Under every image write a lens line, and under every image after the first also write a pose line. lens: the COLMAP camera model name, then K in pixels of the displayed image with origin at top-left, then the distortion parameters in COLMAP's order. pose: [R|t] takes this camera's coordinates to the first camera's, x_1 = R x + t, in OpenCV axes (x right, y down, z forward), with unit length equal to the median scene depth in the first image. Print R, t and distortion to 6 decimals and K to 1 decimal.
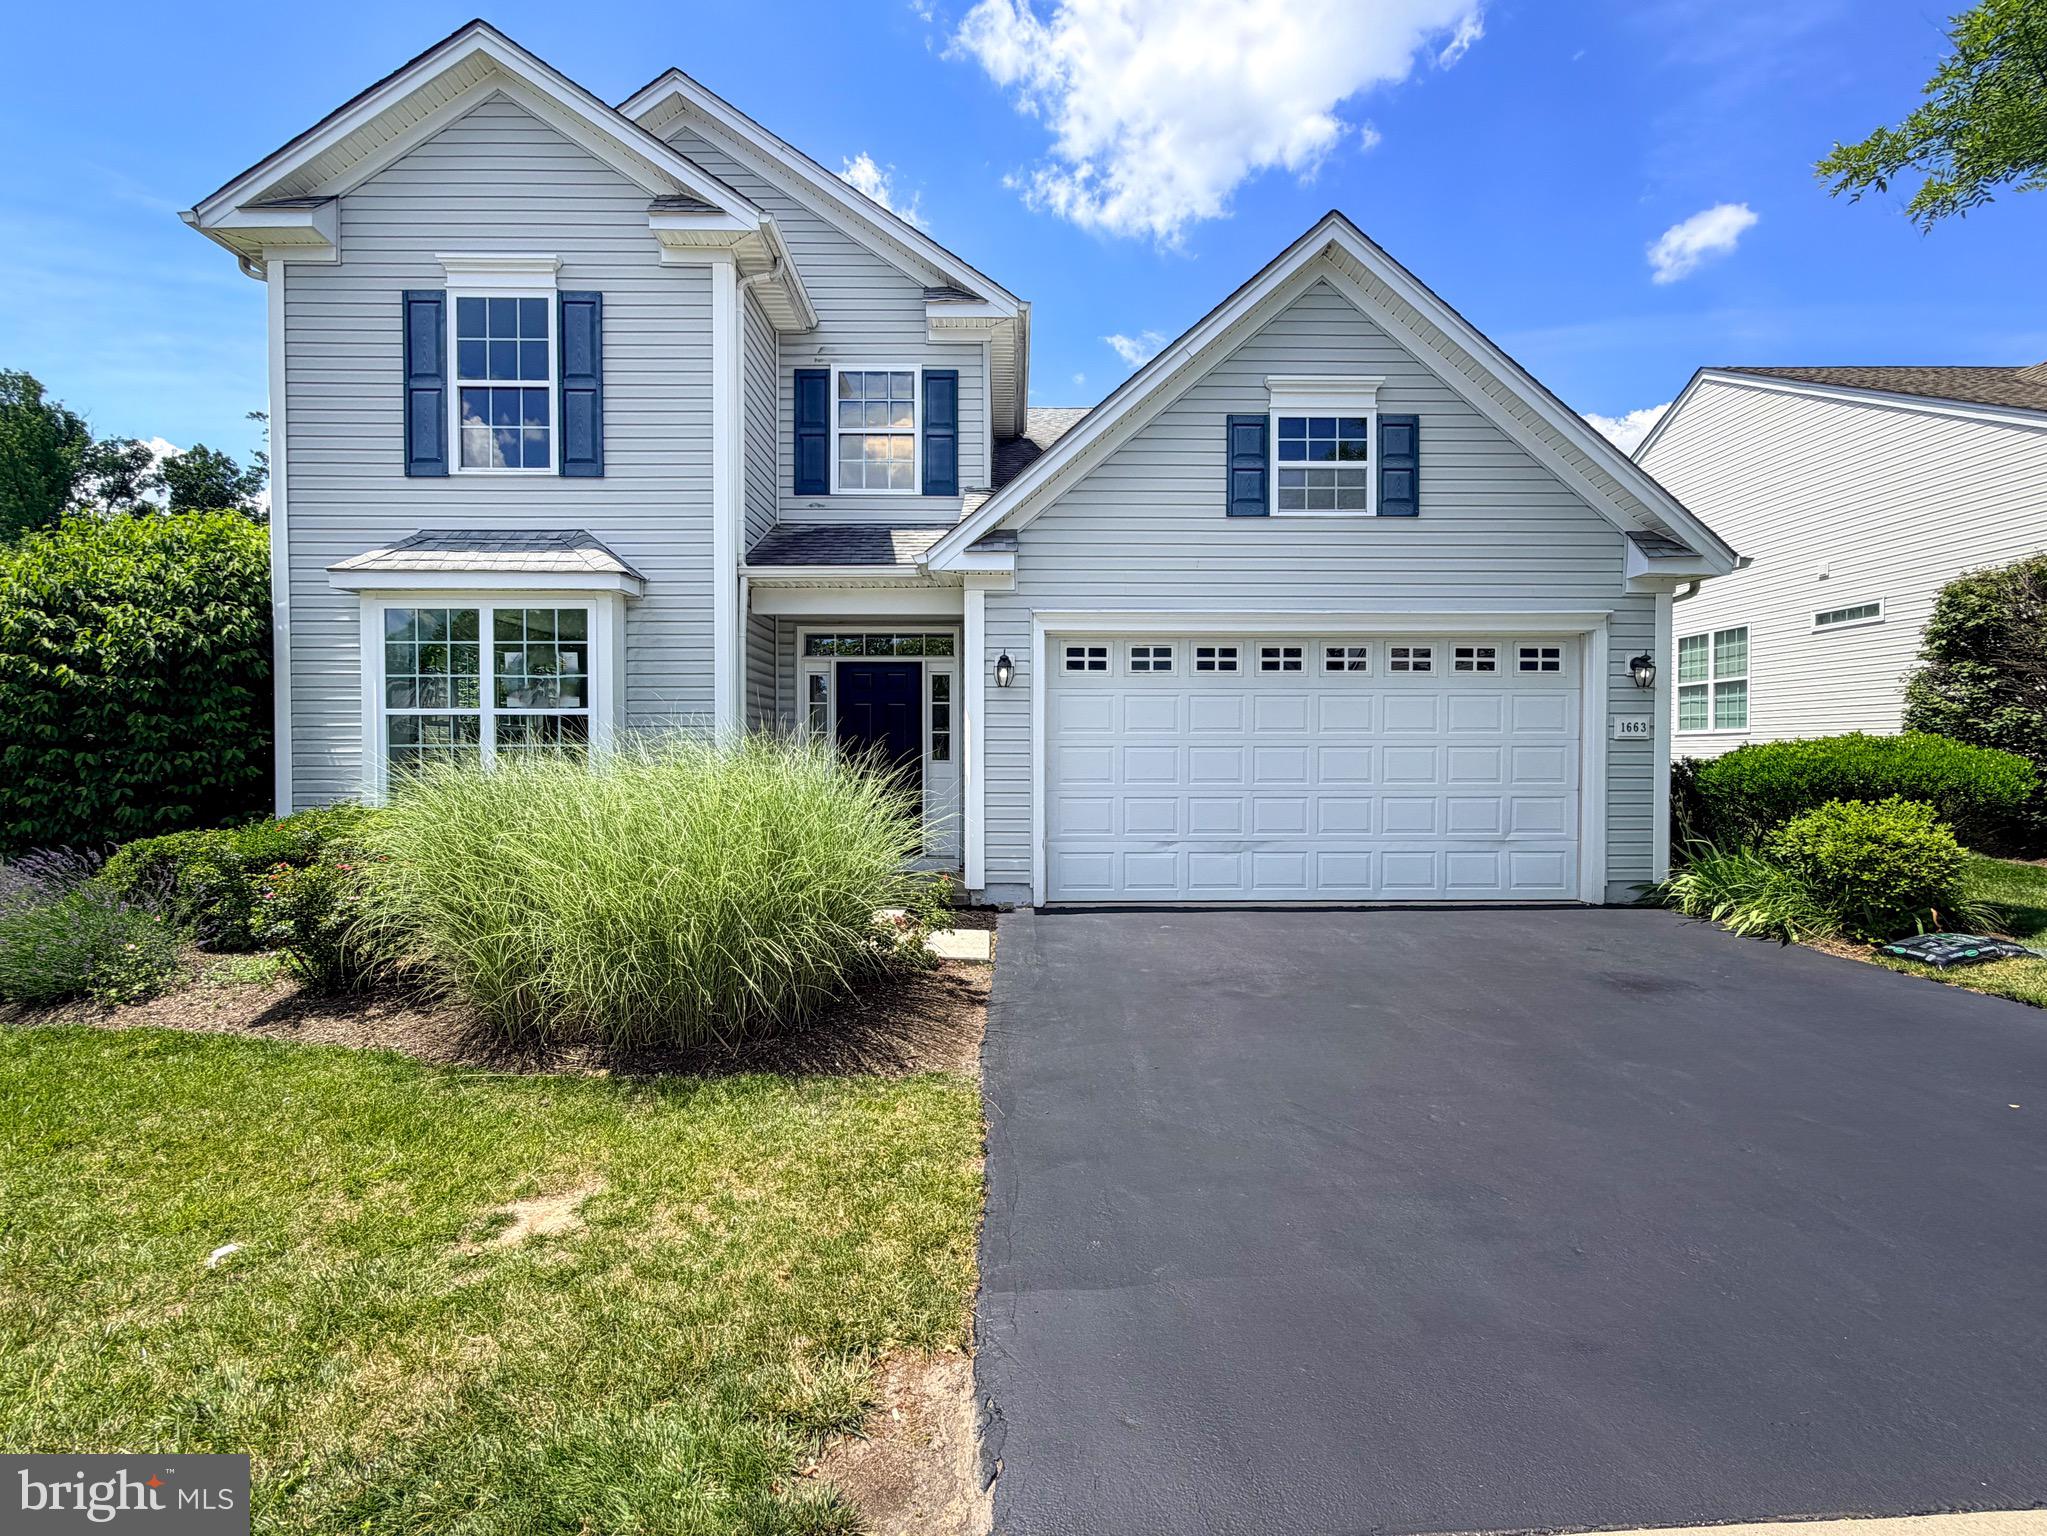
lens RADIAL K [[981.0, 0, 1023.5], [0, 981.0, 768.0], [0, 0, 1]] dist [0.001833, -0.000637]
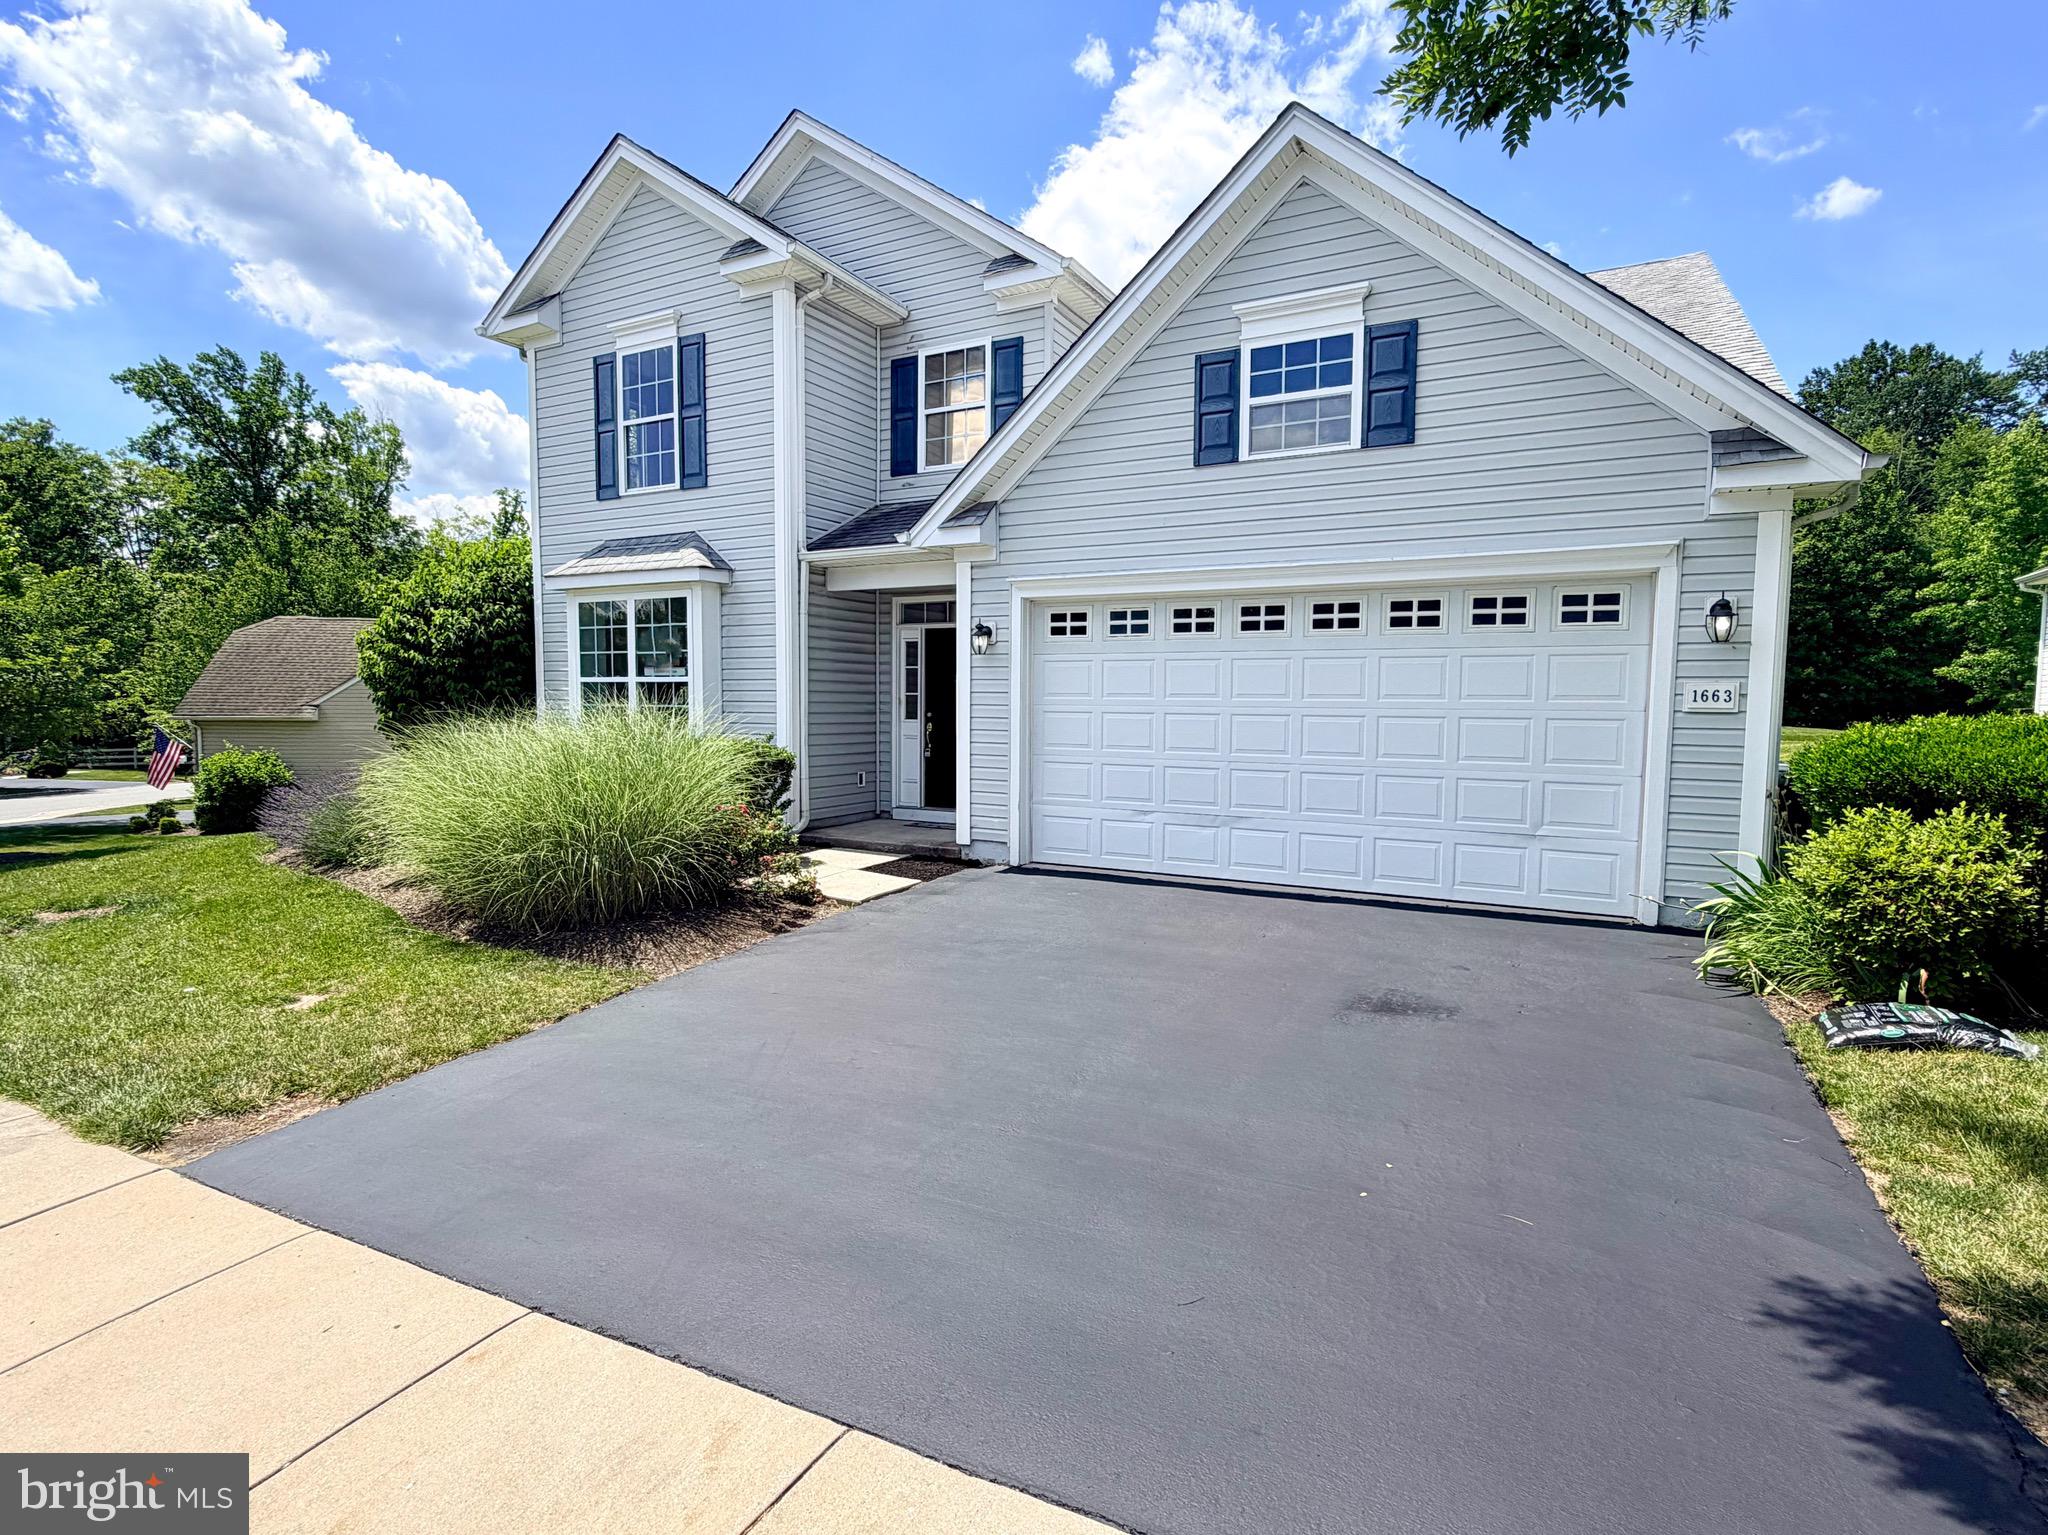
lens RADIAL K [[1101.1, 0, 1020.7], [0, 1101.1, 780.5], [0, 0, 1]] dist [0.004500, 0.000709]
pose [[0.856664, 0.046060, -0.513815, 0.616922], [-0.017201, 0.998003, 0.060785, -0.019656], [0.515588, -0.043234, 0.855745, 0.007044]]
